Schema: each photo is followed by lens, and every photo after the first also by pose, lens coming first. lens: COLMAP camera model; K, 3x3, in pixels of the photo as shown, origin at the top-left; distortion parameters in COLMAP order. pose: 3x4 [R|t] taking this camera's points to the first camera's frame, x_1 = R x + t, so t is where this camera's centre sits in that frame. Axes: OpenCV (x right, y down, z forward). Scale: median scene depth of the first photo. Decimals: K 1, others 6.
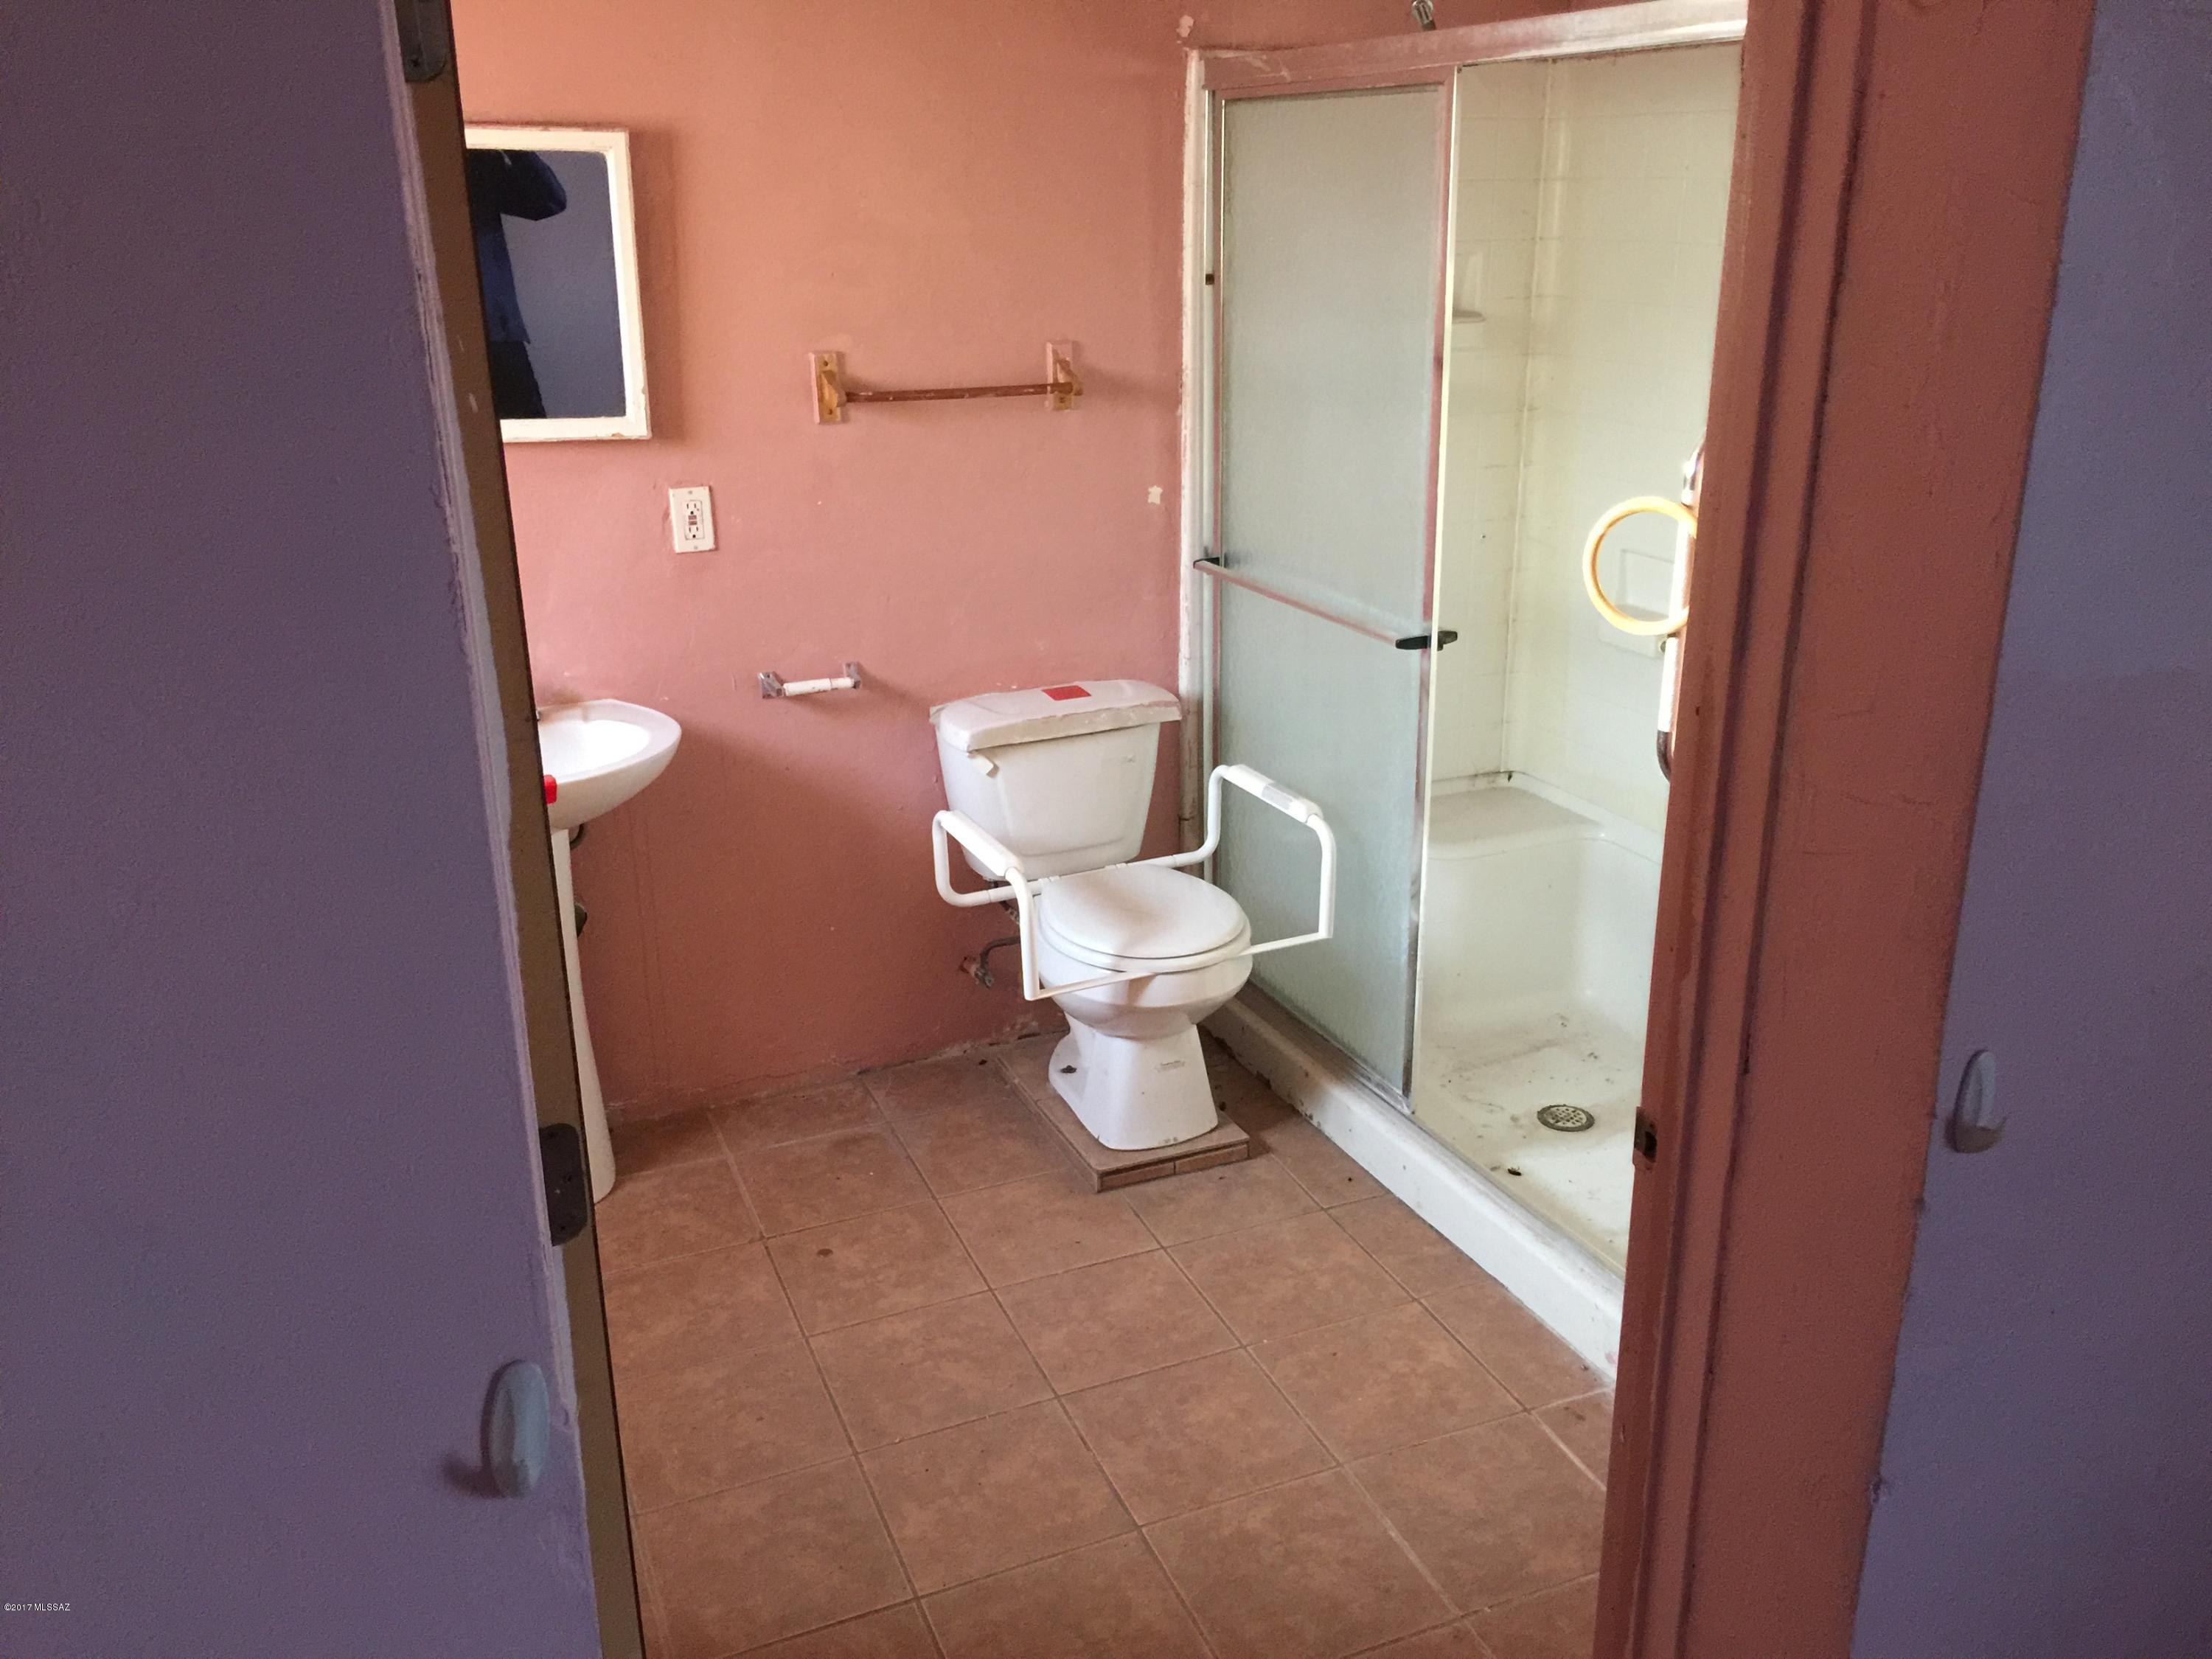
lens RADIAL K [[1893.0, 0, 1111.6], [0, 1893.0, 828.7], [0, 0, 1]] dist [-0.008624, -0.015437]
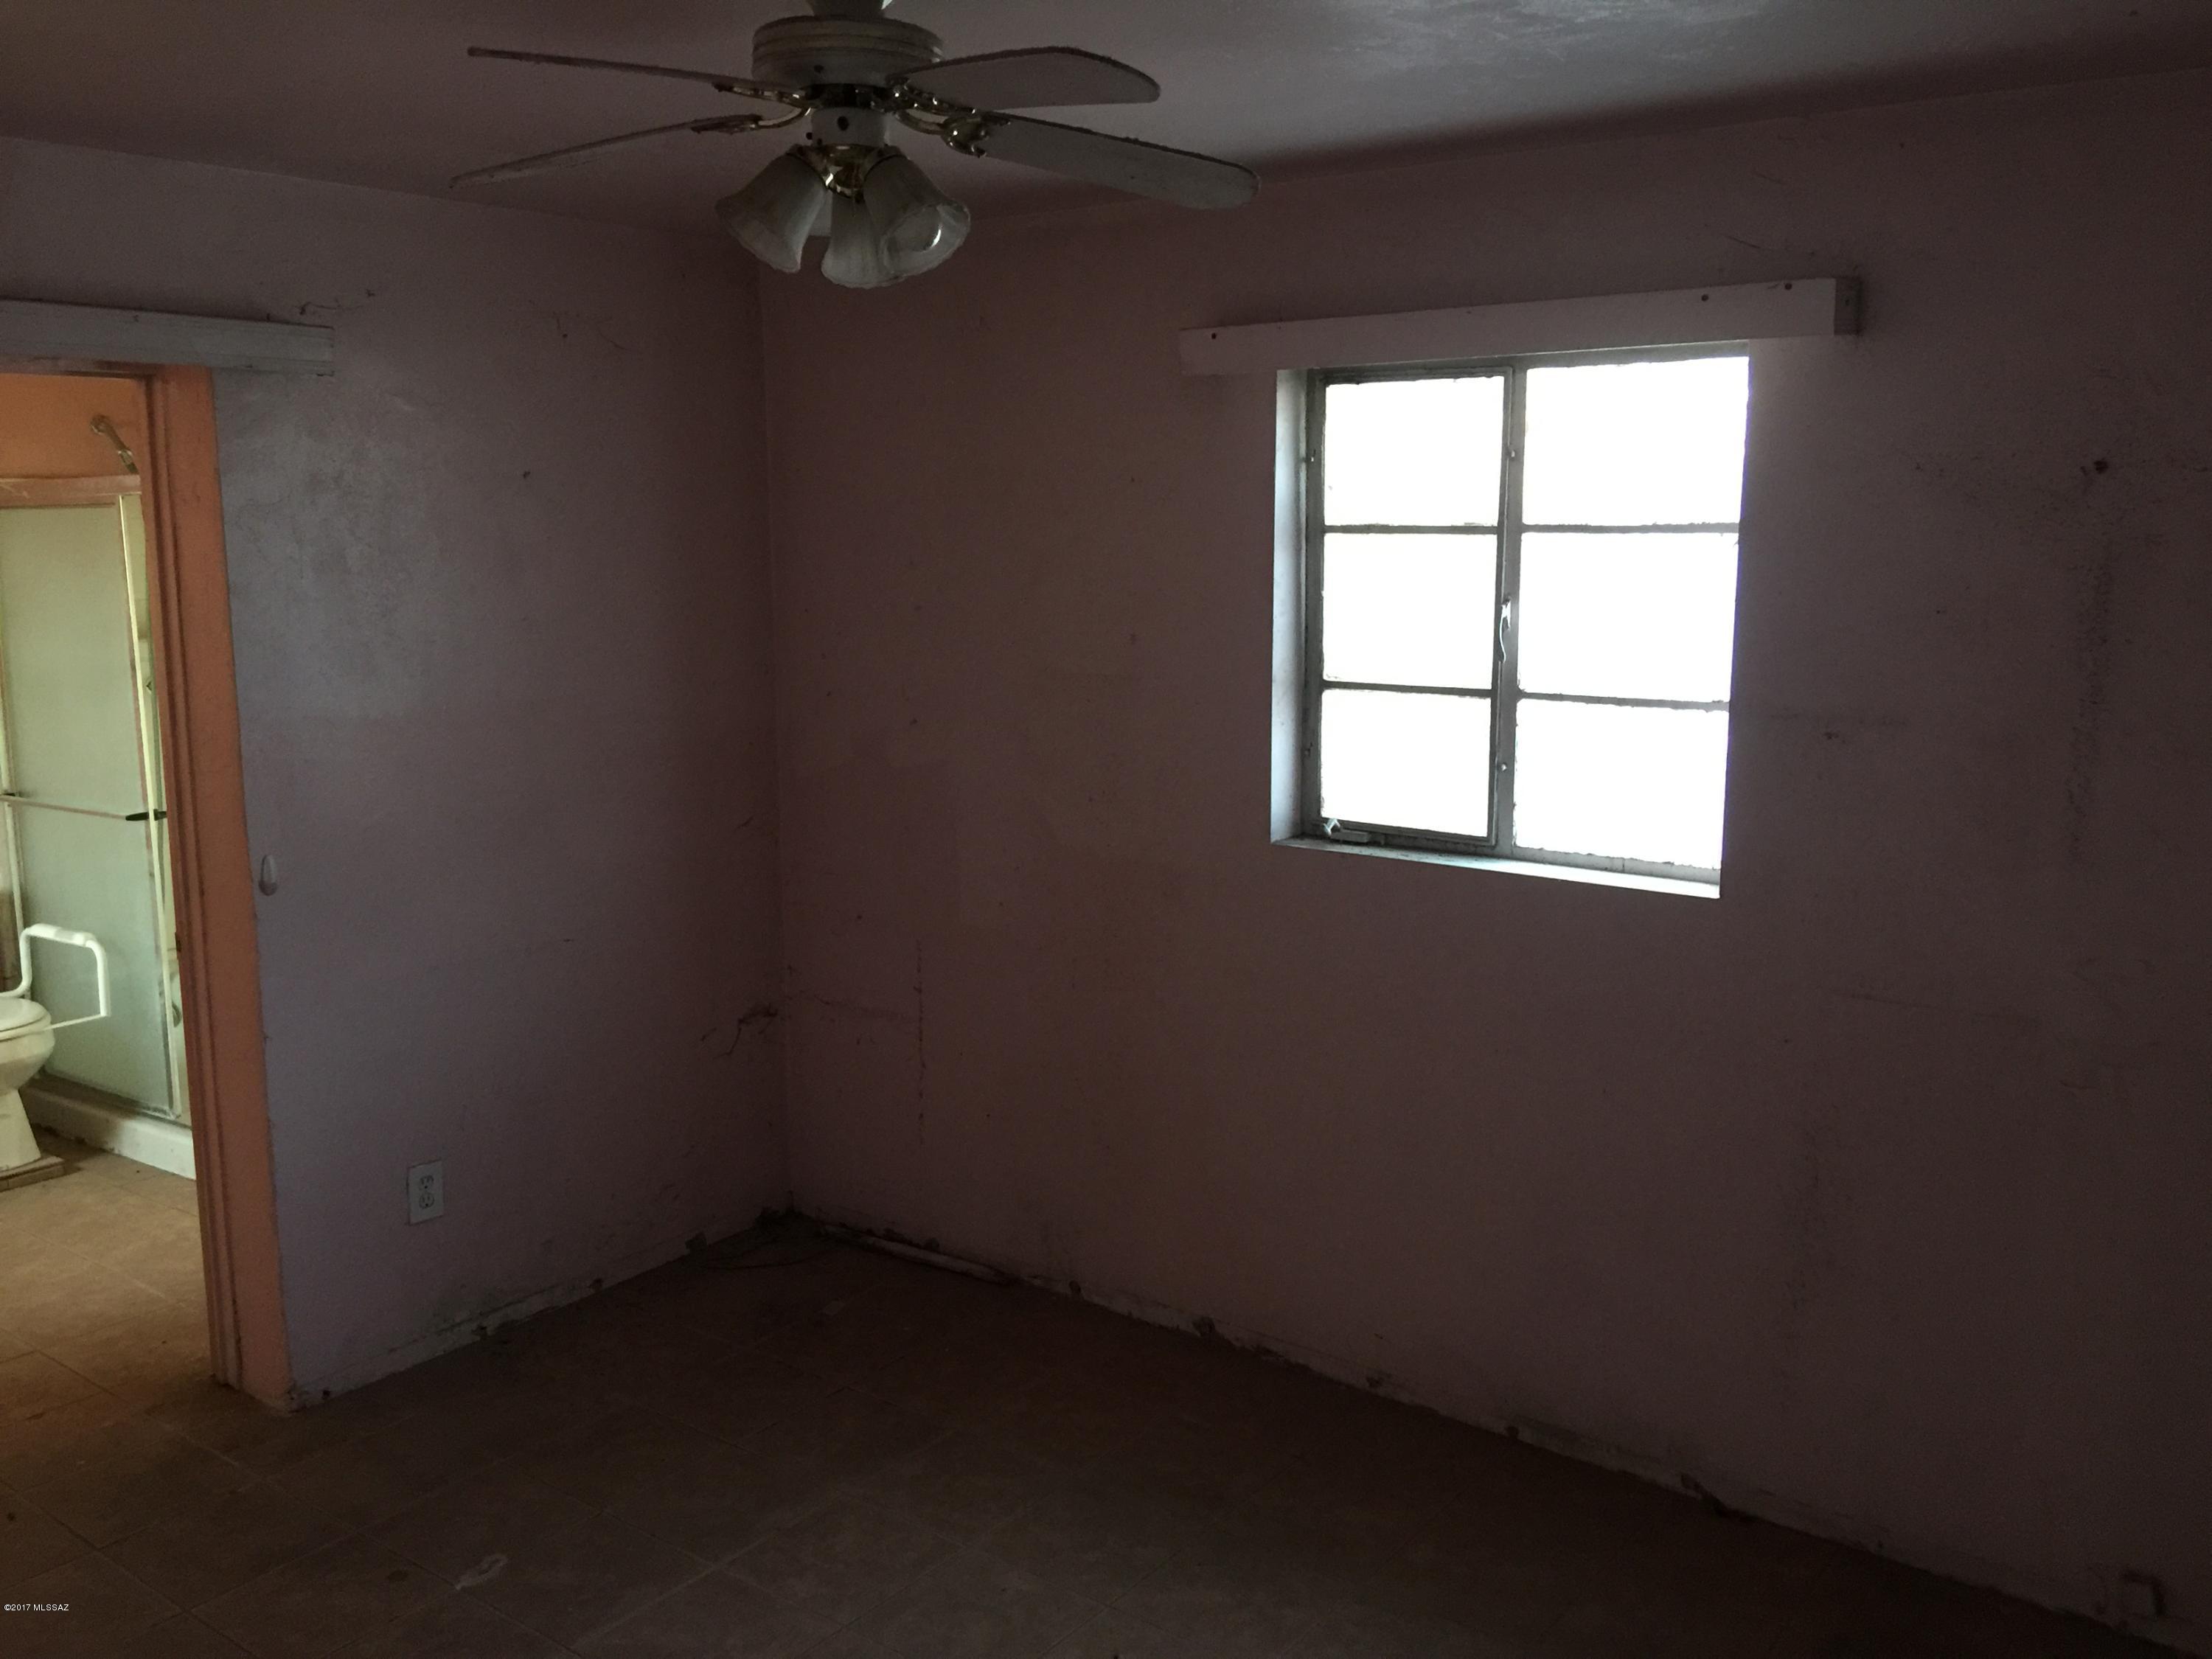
lens RADIAL K [[1893.0, 0, 1109.1], [0, 1893.0, 824.4], [0, 0, 1]] dist [-0.008624, -0.015437]
pose [[0.858625, -0.065160, 0.508447, 0.043388], [0.158765, 0.976918, -0.142913, 0.257656], [-0.487399, 0.203433, 0.849151, -0.764205]]
